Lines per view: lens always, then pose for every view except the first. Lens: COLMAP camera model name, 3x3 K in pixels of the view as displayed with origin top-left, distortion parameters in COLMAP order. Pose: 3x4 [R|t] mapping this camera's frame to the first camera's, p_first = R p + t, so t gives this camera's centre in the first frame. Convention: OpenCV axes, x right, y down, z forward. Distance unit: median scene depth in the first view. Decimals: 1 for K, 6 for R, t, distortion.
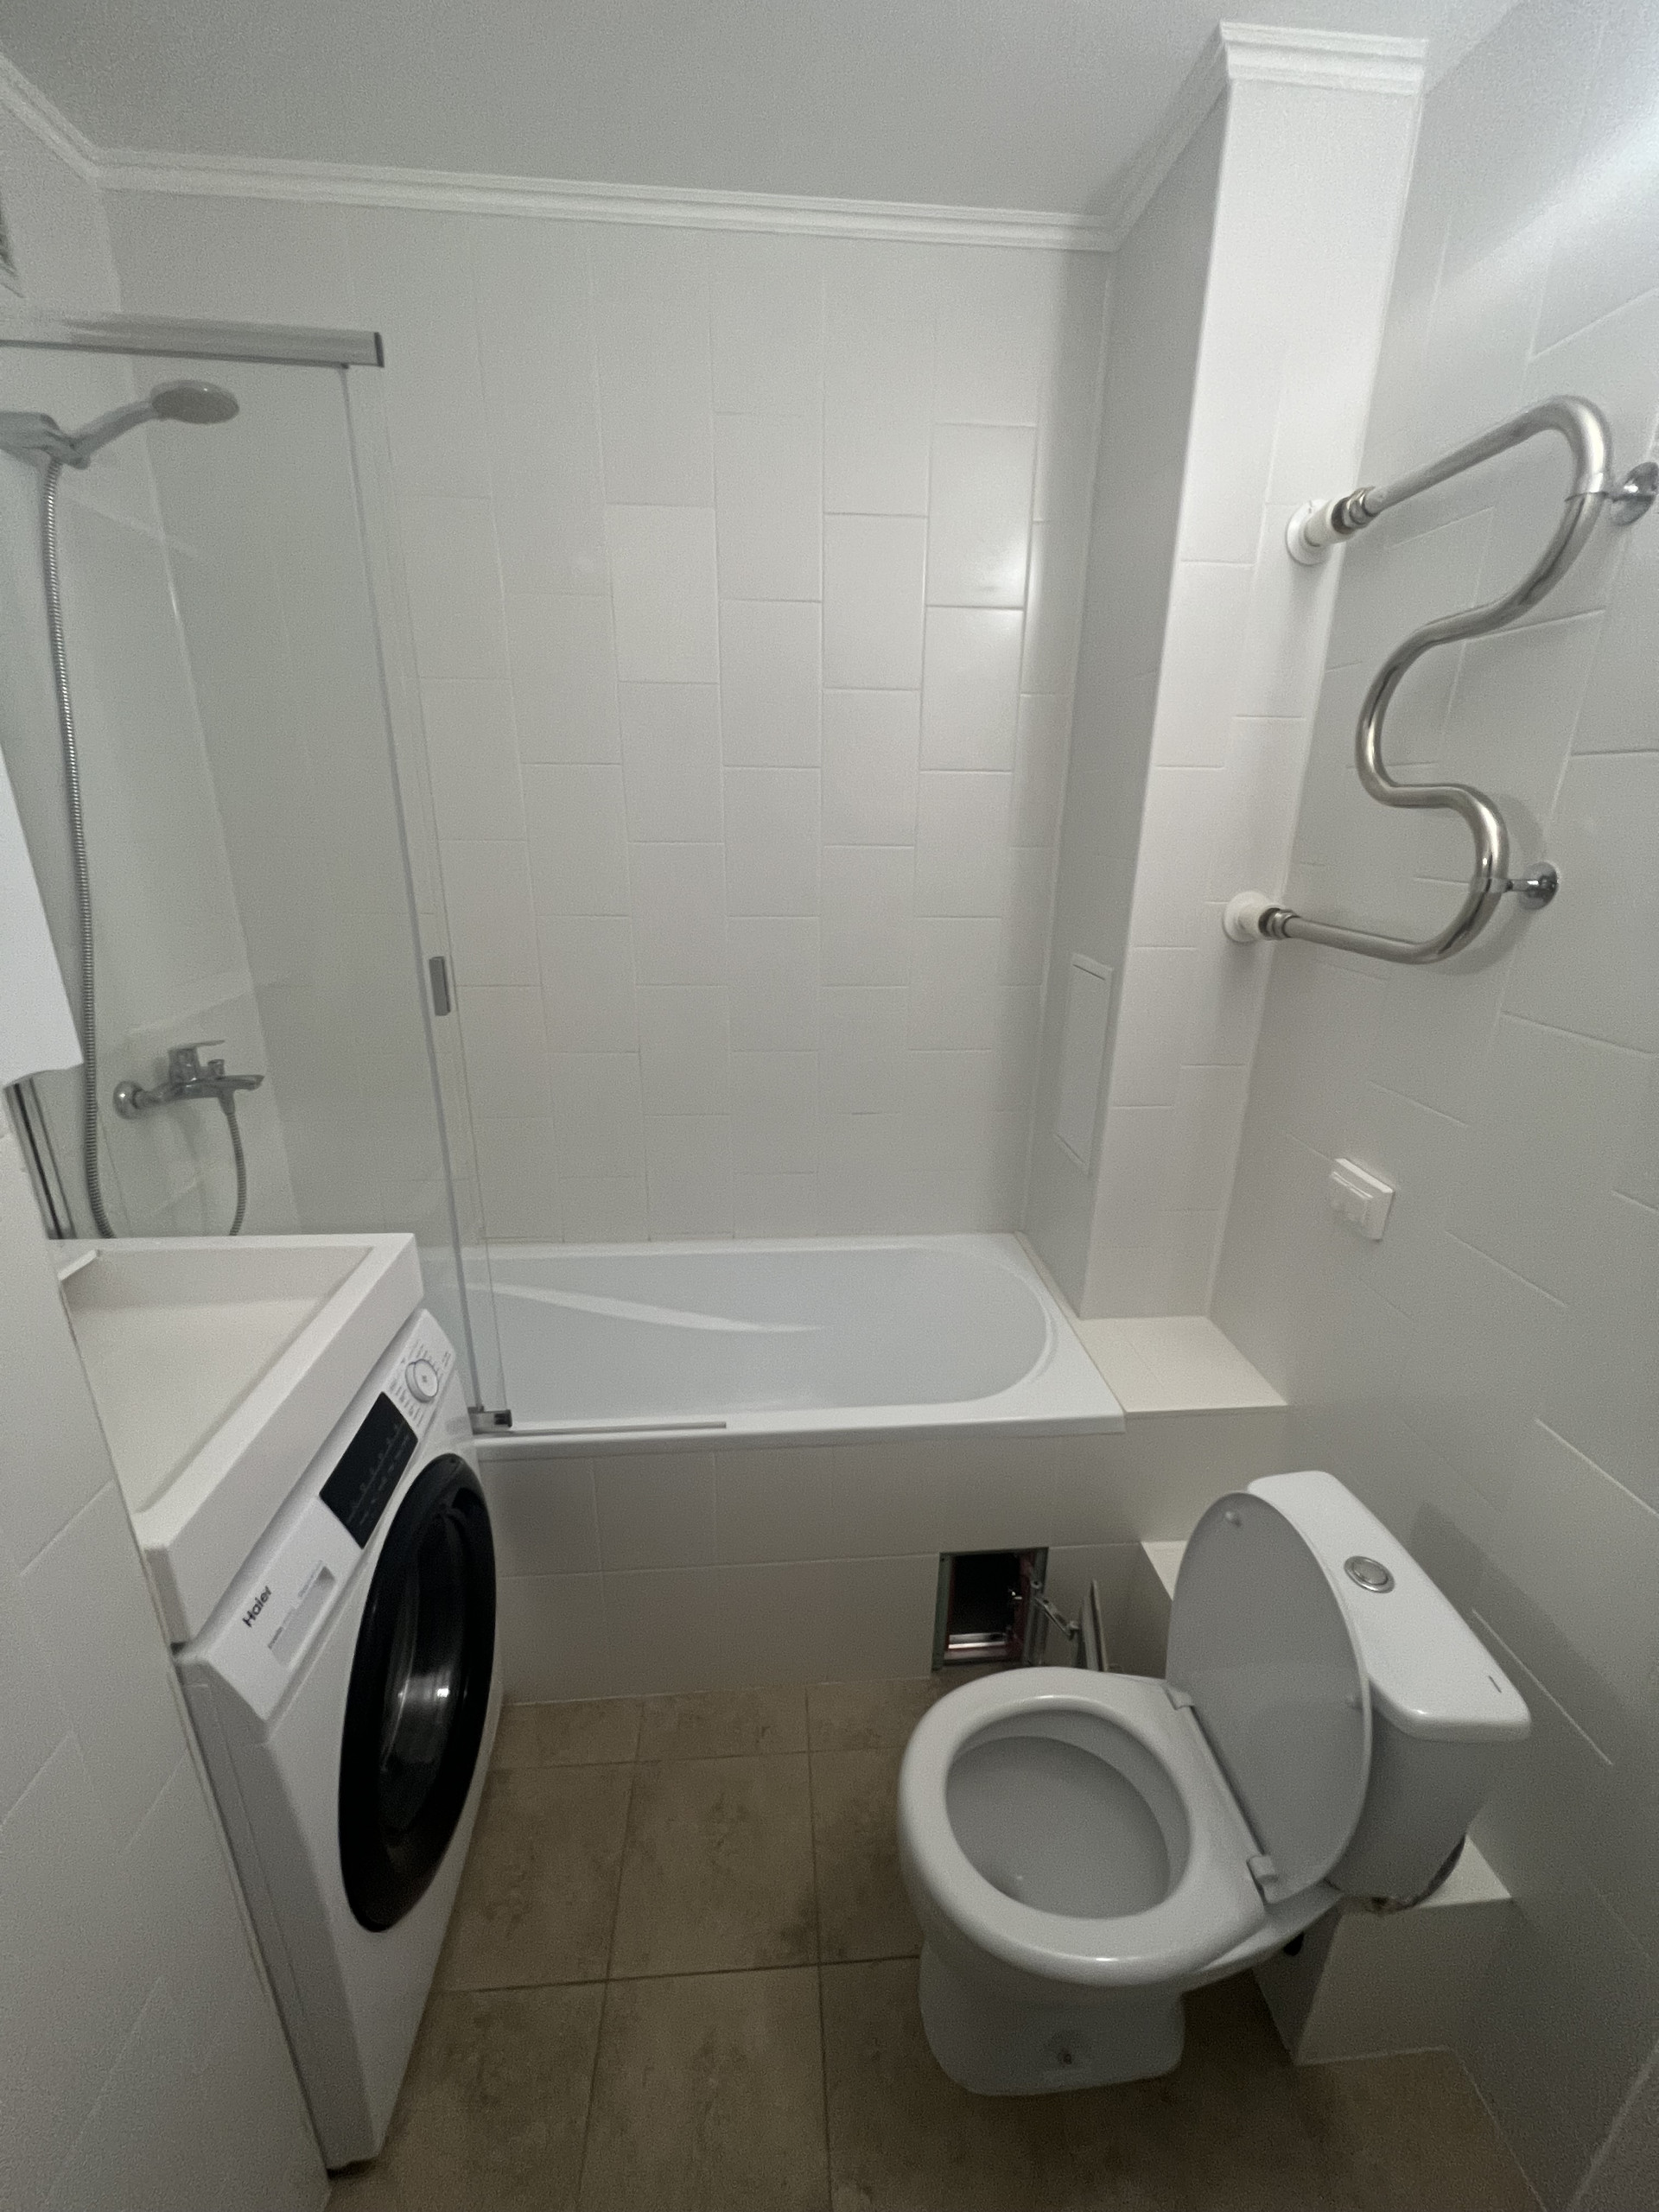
lens RADIAL K [[884.7, 0, 831.3], [0, 884.7, 1103.8], [0, 0, 1]] dist [0.001817, -0.000255]
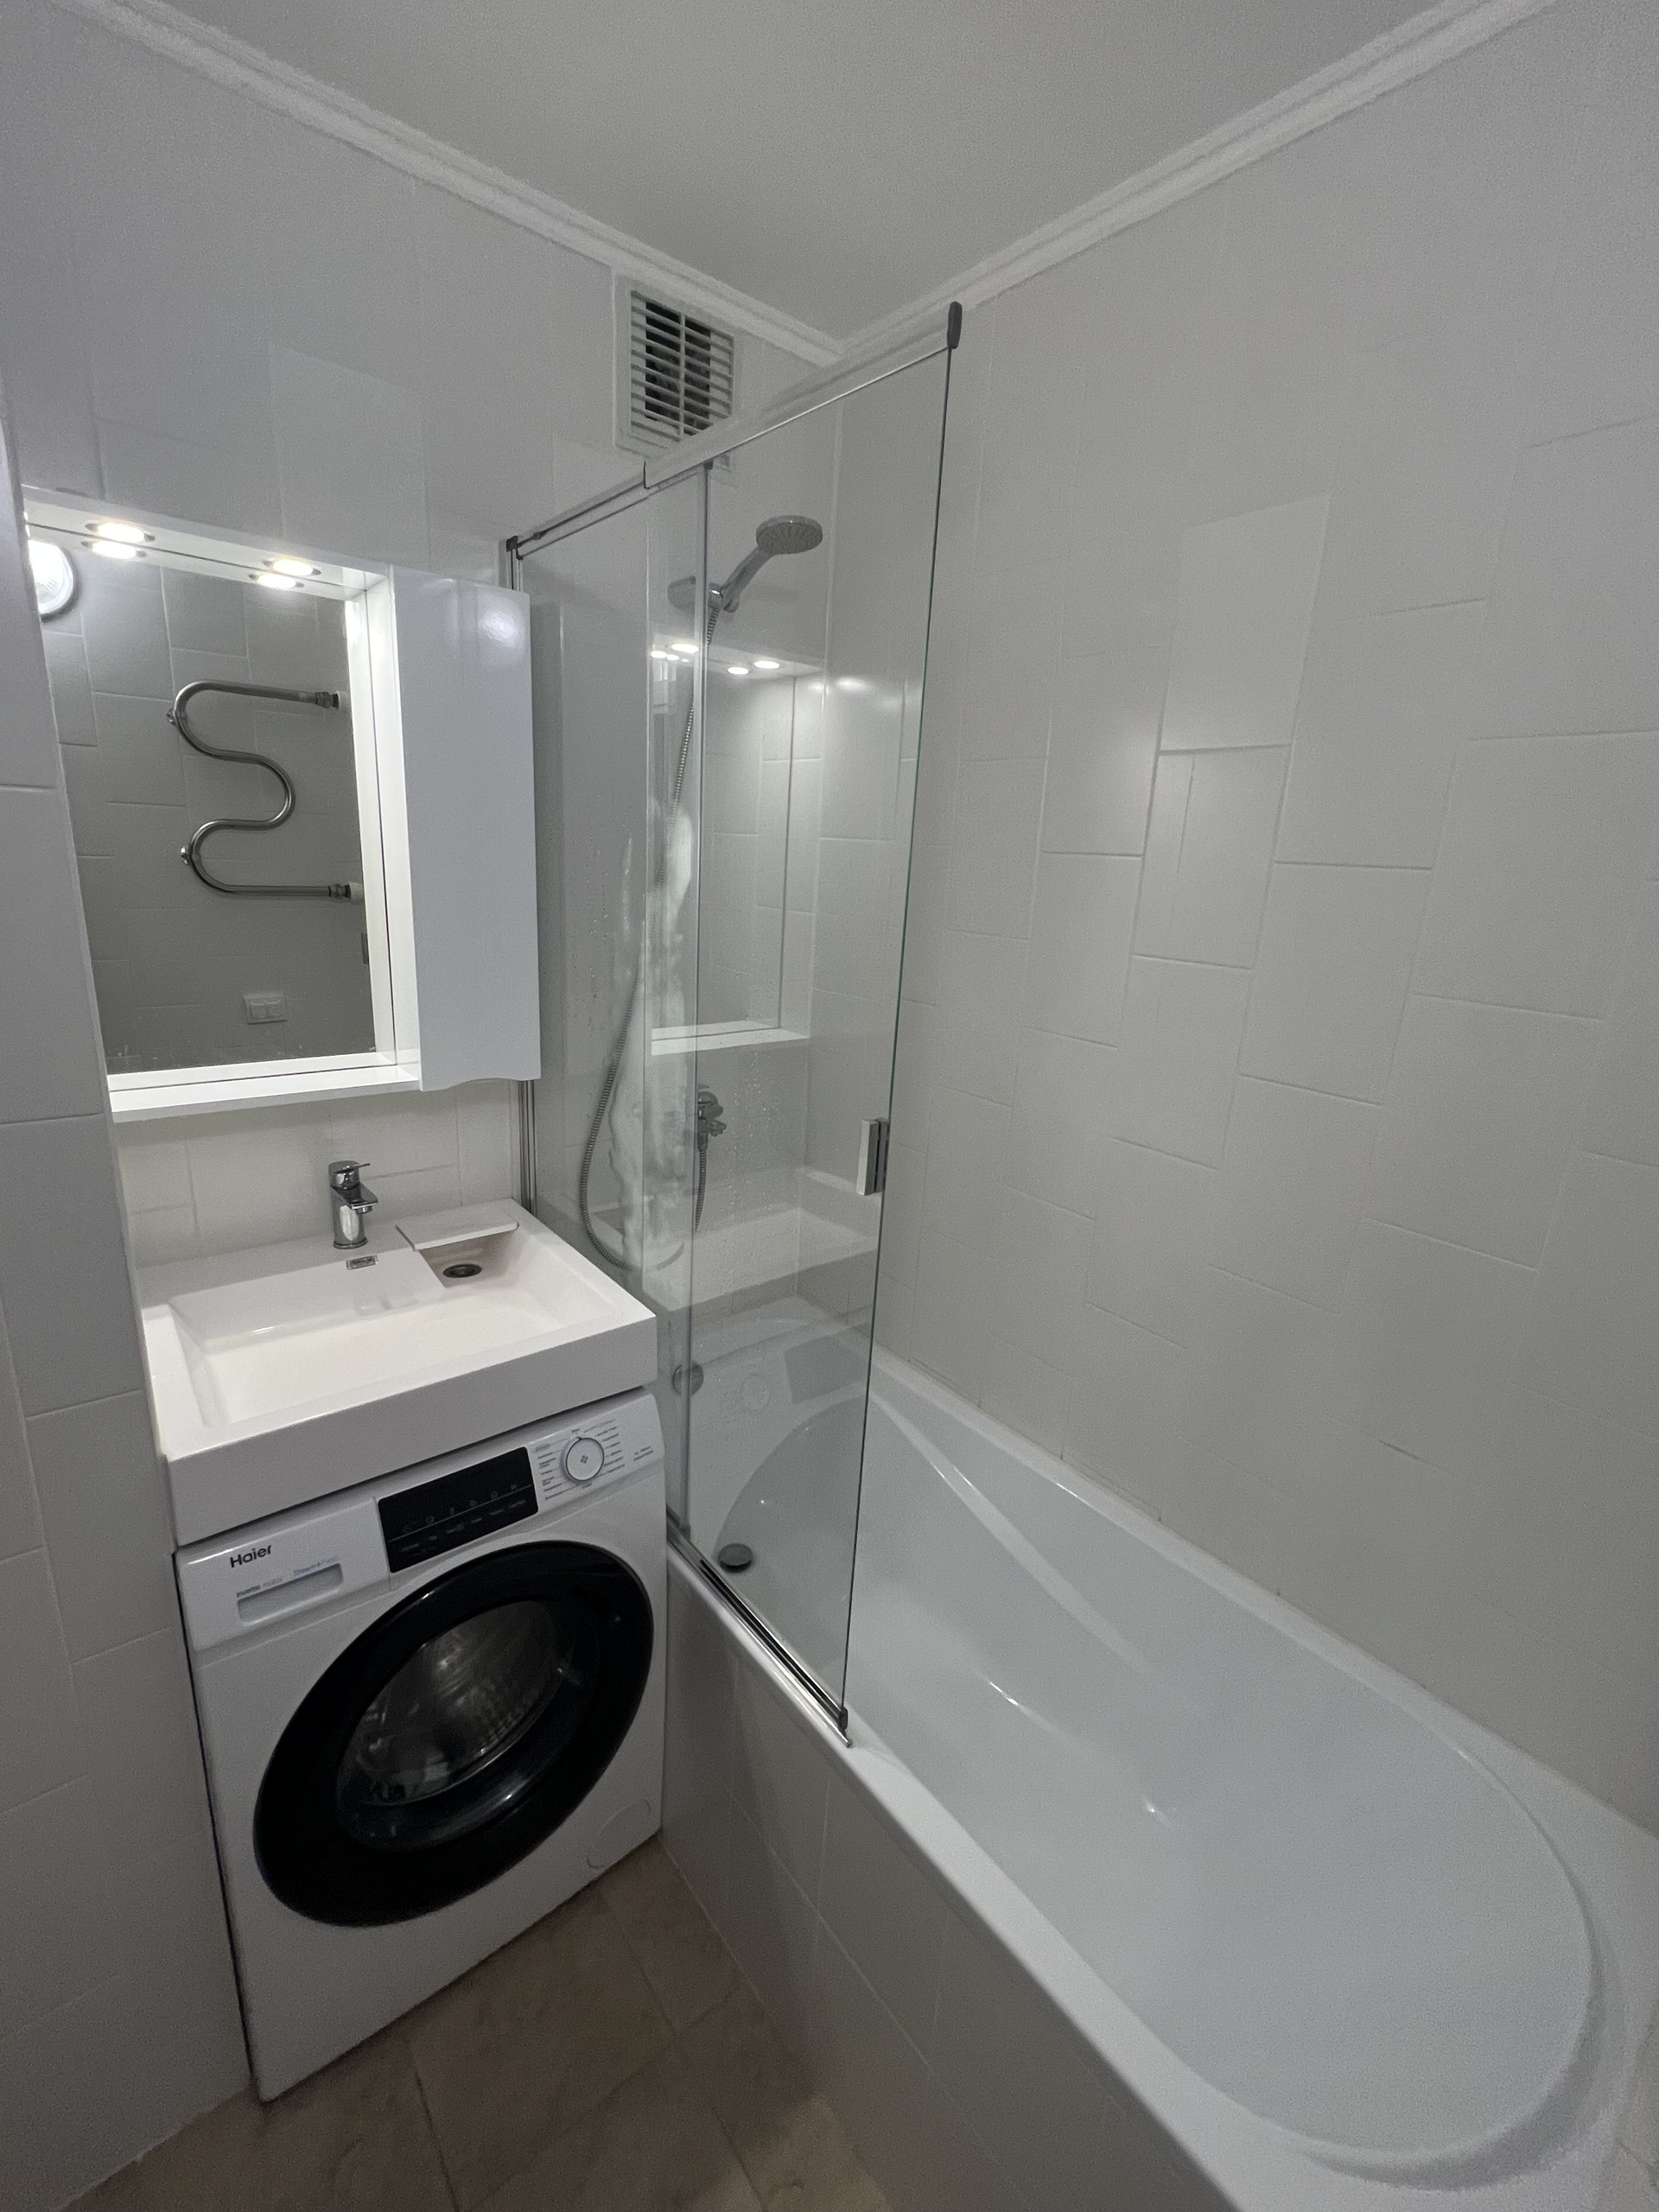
lens RADIAL K [[944.0, 0, 829.5], [0, 944.0, 1106.0], [0, 0, 1]] dist [-0.003035, 0.000005]
pose [[0.571603, 0.232920, -0.786777, 0.398125], [-0.309734, 0.949174, 0.055972, -0.189410], [0.759826, 0.211698, 0.614694, 0.451968]]
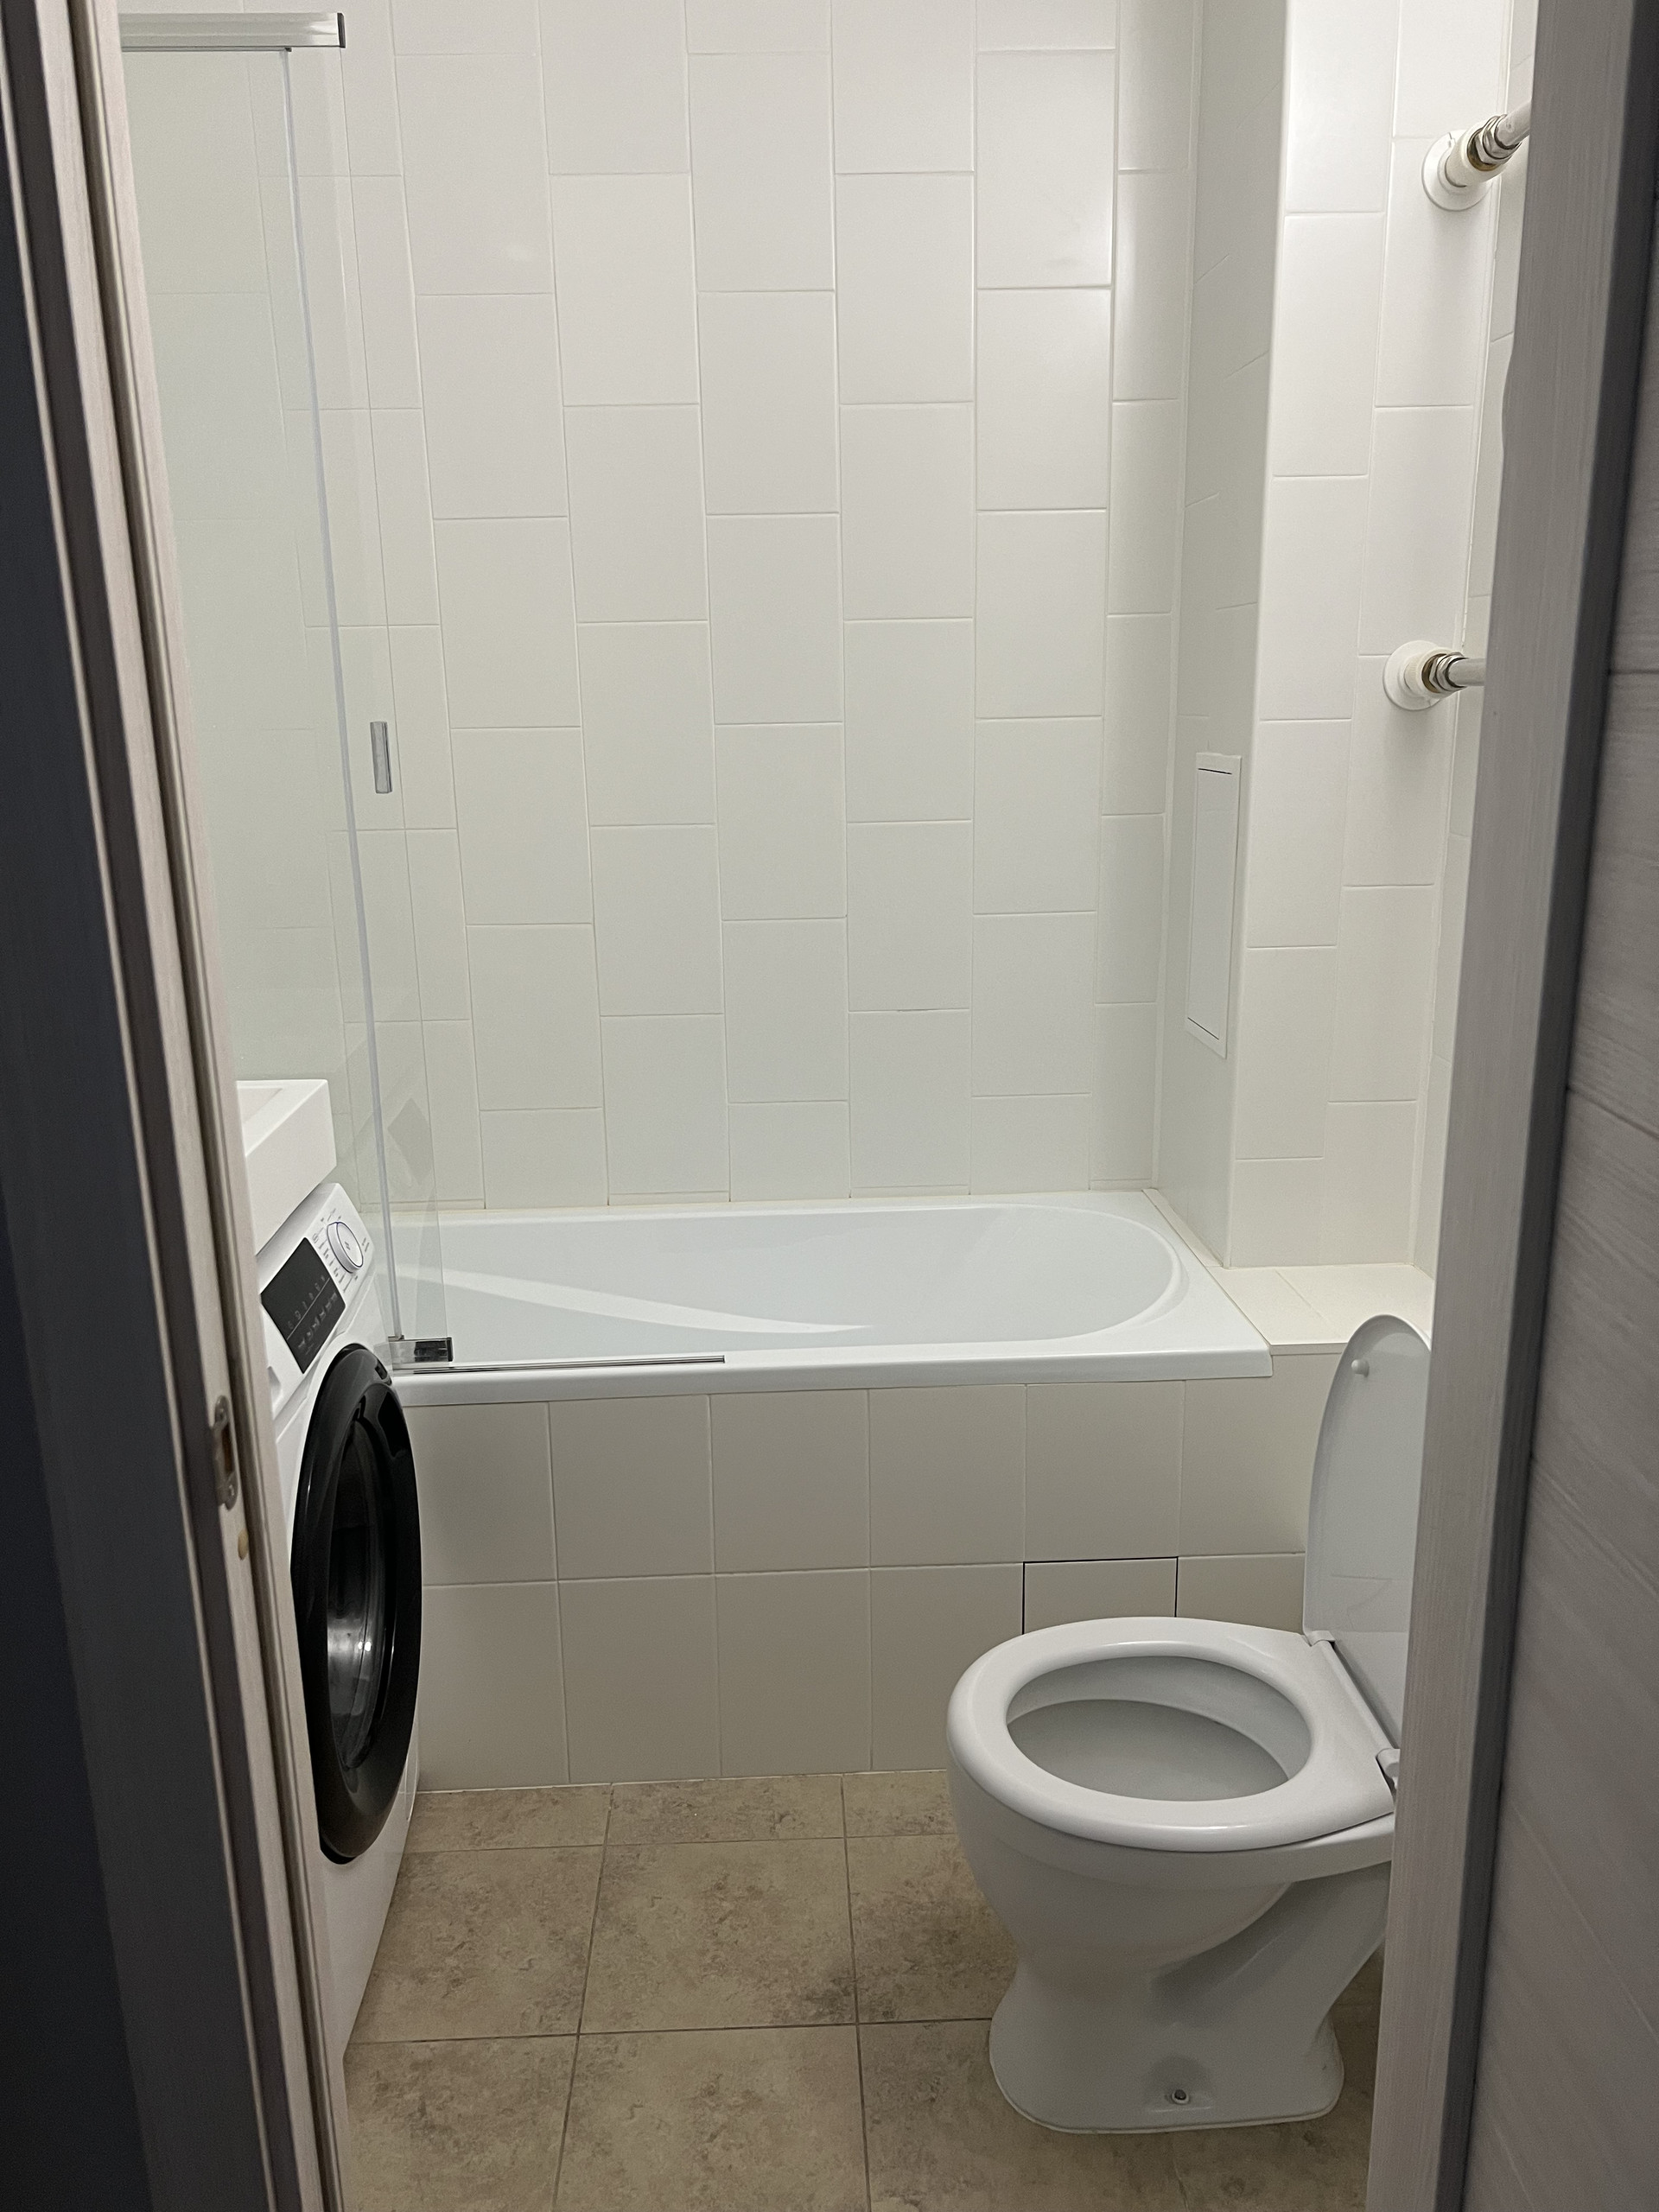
lens RADIAL K [[1677.5, 0, 835.0], [0, 1677.5, 1136.0], [0, 0, 1]] dist [0.067695, -0.078938]
pose [[0.998939, -0.021031, -0.040961, 0.040594], [0.018157, 0.997431, -0.069295, 0.305041], [0.042313, 0.068477, 0.996755, -0.470973]]
